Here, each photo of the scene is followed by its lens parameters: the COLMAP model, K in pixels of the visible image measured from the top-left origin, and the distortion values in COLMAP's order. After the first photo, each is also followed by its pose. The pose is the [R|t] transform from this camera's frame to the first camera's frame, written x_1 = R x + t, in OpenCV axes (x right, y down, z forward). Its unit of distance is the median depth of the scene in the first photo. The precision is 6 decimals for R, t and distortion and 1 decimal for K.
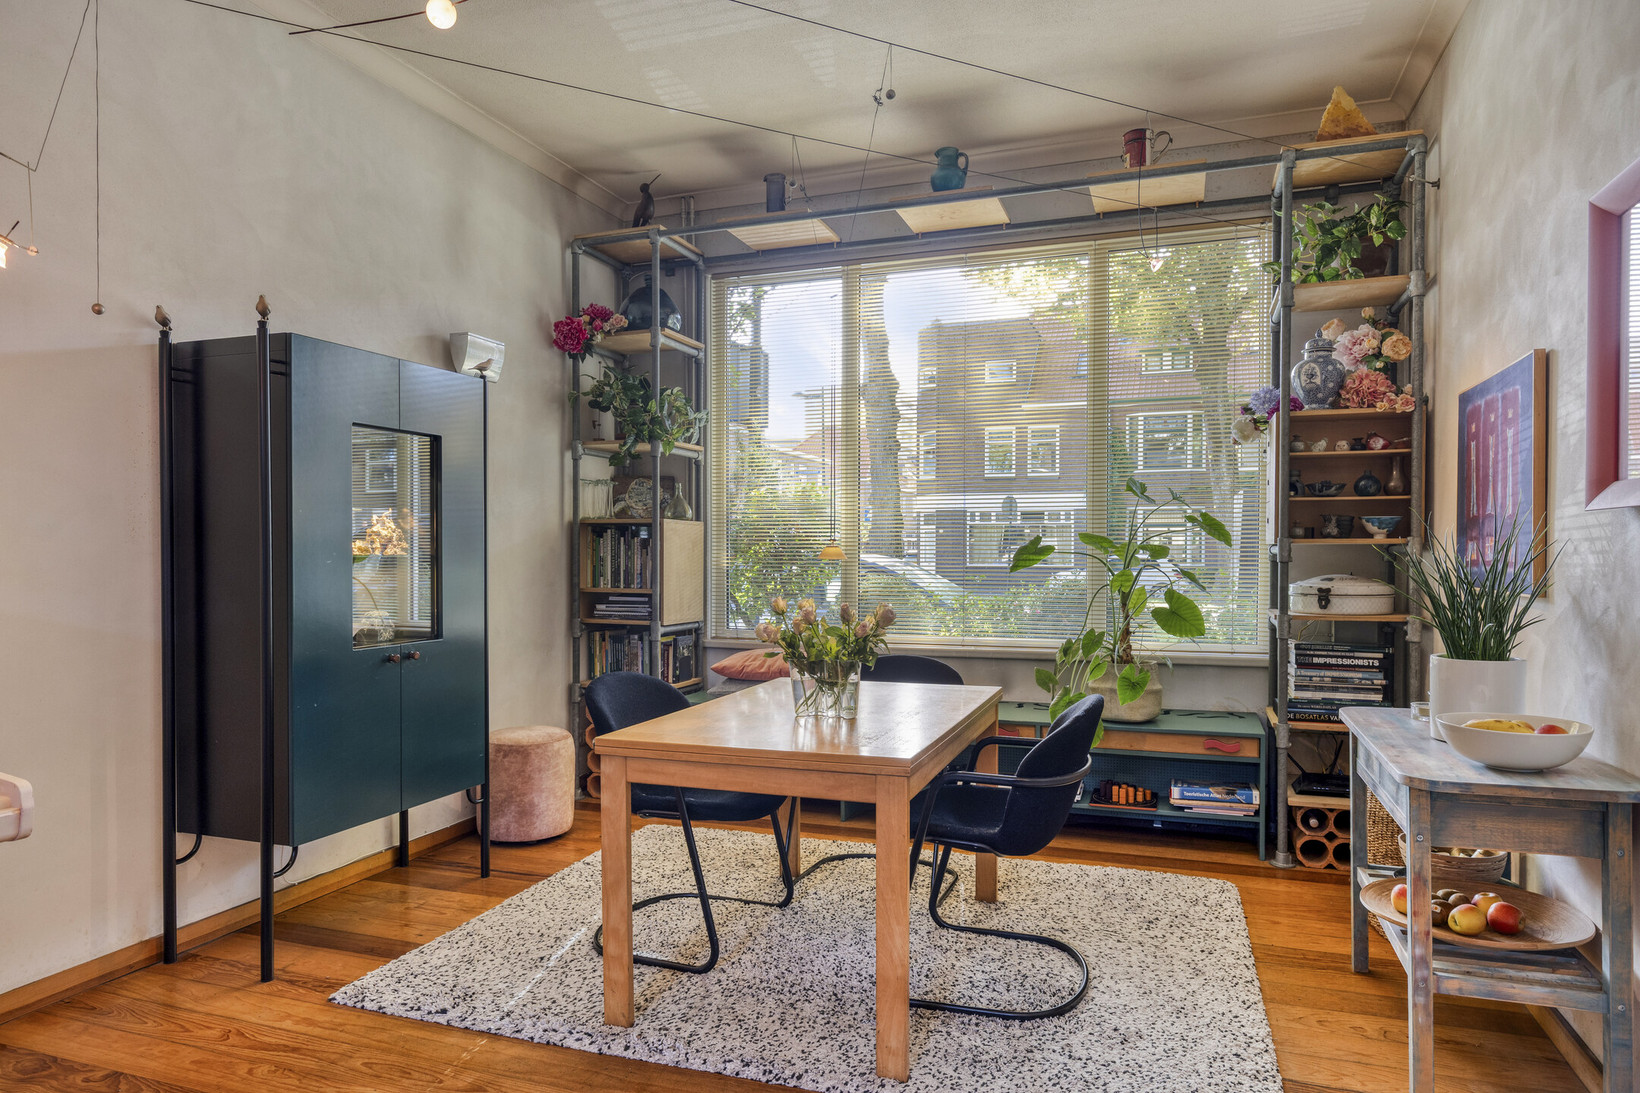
lens RADIAL K [[999.5, 0, 819.4], [0, 999.5, 567.6], [0, 0, 1]] dist [0.000507, 0.002386]
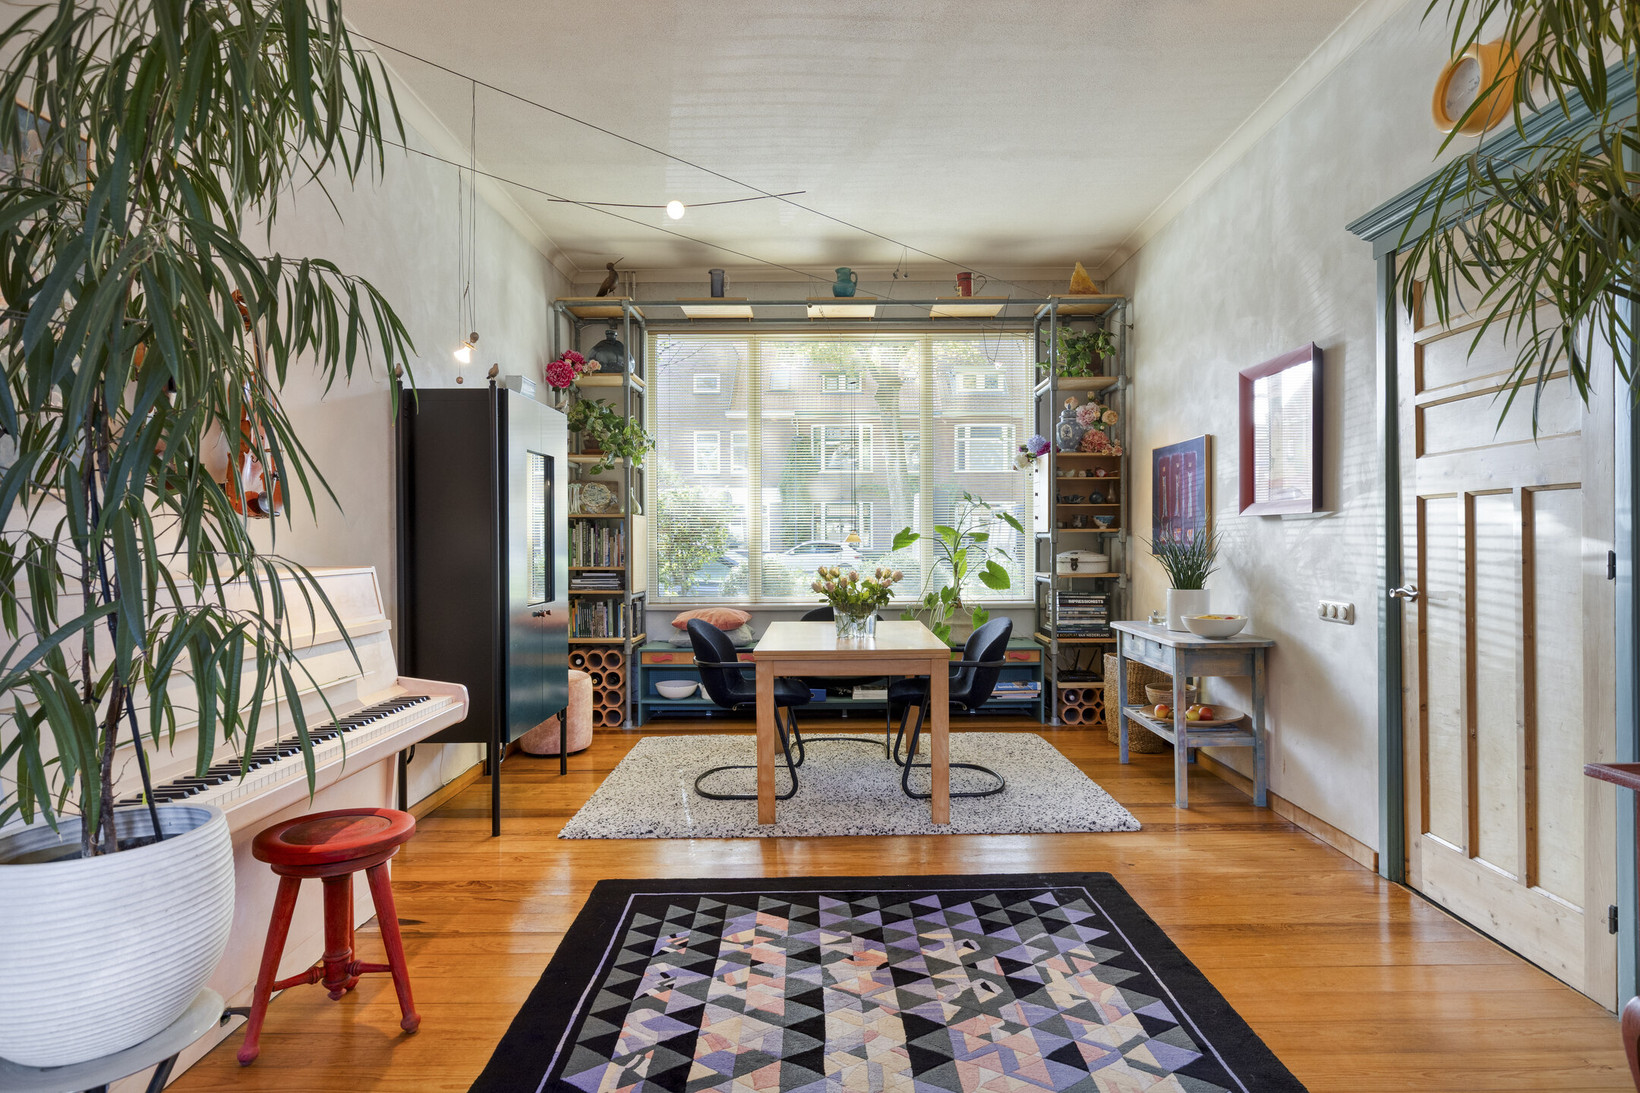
lens RADIAL K [[905.2, 0, 820.0], [0, 905.2, 546.5], [0, 0, 1]] dist [0.003687, 0.000286]
pose [[0.942858, -0.007373, 0.333113, -0.405007], [0.010001, 0.999931, -0.006175, 0.005757], [-0.333045, 0.009153, 0.942867, -0.293710]]
